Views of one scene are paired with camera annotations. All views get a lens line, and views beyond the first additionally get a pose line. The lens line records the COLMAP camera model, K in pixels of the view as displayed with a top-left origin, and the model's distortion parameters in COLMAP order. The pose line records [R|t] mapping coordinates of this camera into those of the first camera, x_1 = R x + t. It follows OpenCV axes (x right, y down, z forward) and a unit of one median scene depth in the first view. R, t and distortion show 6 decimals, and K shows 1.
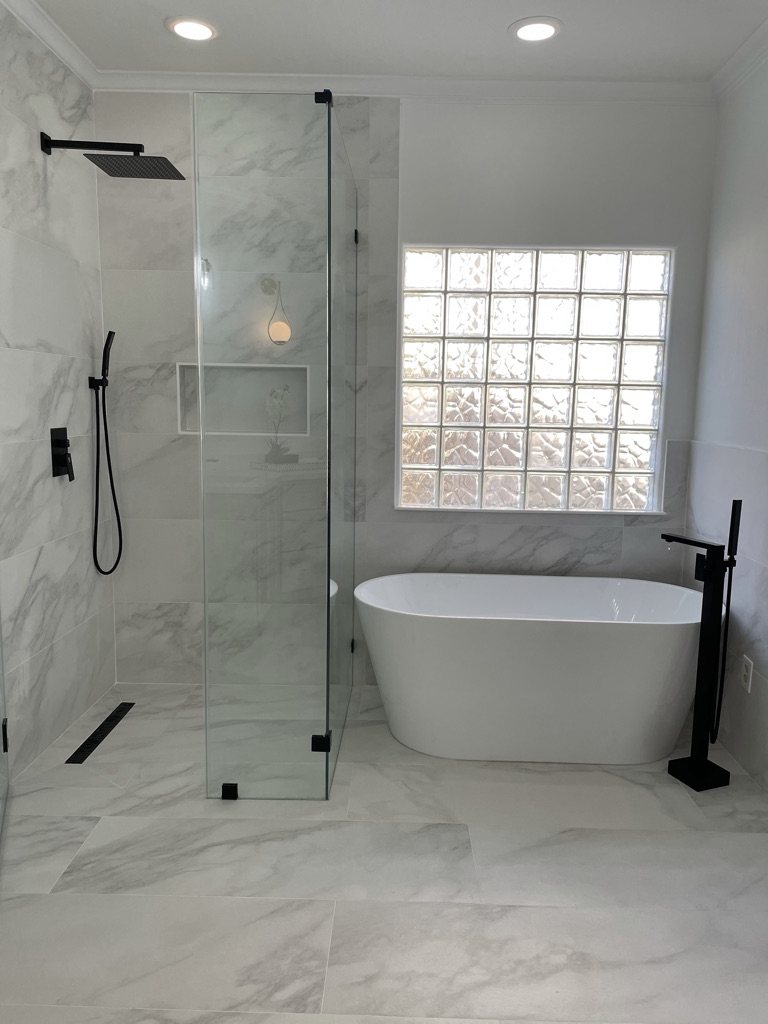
lens RADIAL K [[767.9, 0, 388.1], [0, 767.9, 509.7], [0, 0, 1]] dist [0.088652, -0.117517]
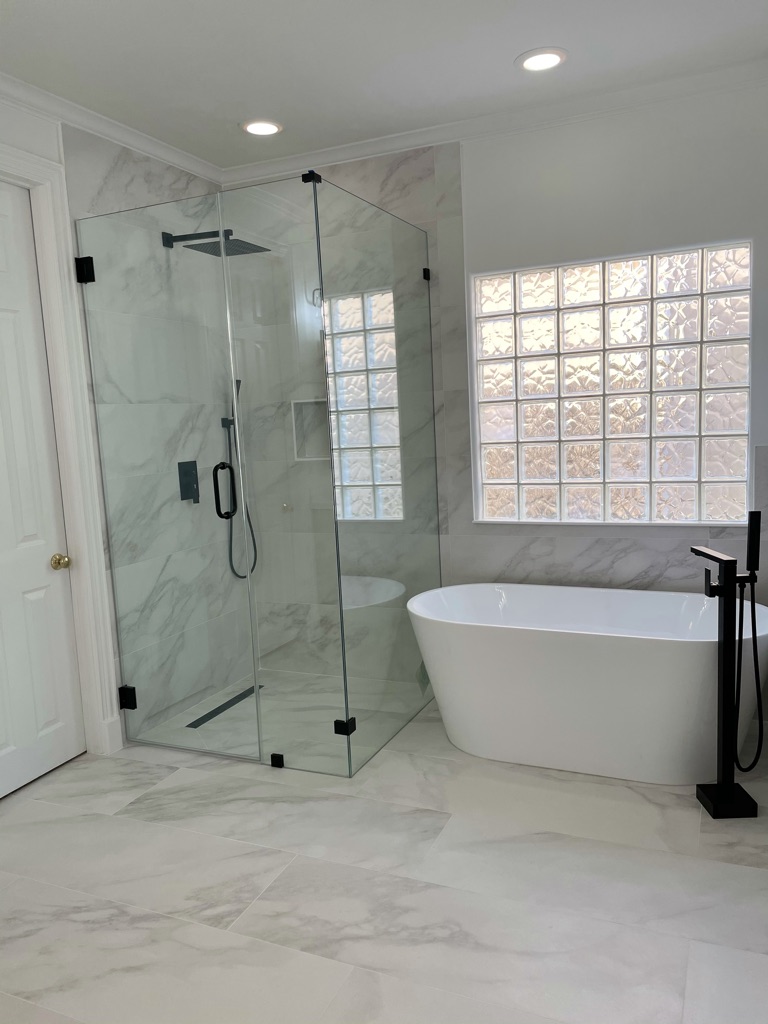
lens RADIAL K [[767.9, 0, 389.8], [0, 767.9, 516.1], [0, 0, 1]] dist [0.088652, -0.117517]
pose [[0.919191, -0.012056, -0.393628, 0.351873], [0.009938, 0.999923, -0.007420, -0.003335], [0.393688, 0.002908, 0.919240, -0.025844]]
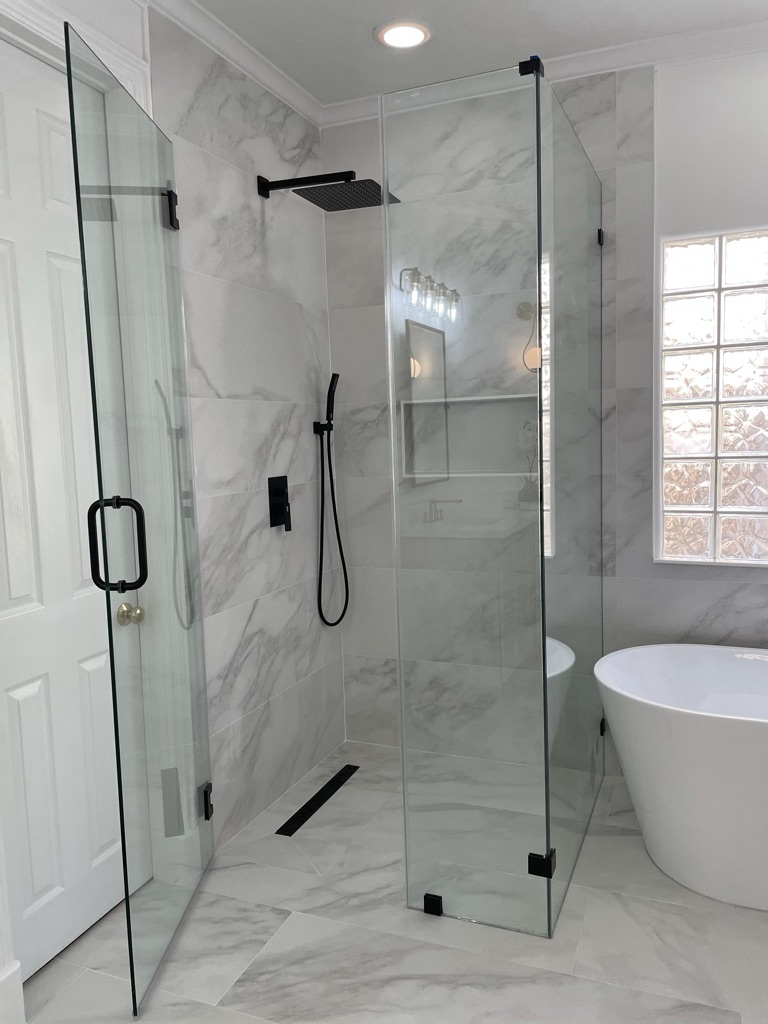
lens RADIAL K [[767.9, 0, 384.3], [0, 767.9, 509.7], [0, 0, 1]] dist [0.088652, -0.117517]
pose [[0.929402, -0.010359, -0.368923, 0.051261], [-0.003666, 0.999298, -0.037295, -0.026586], [0.369050, 0.036014, 0.928711, 0.148480]]
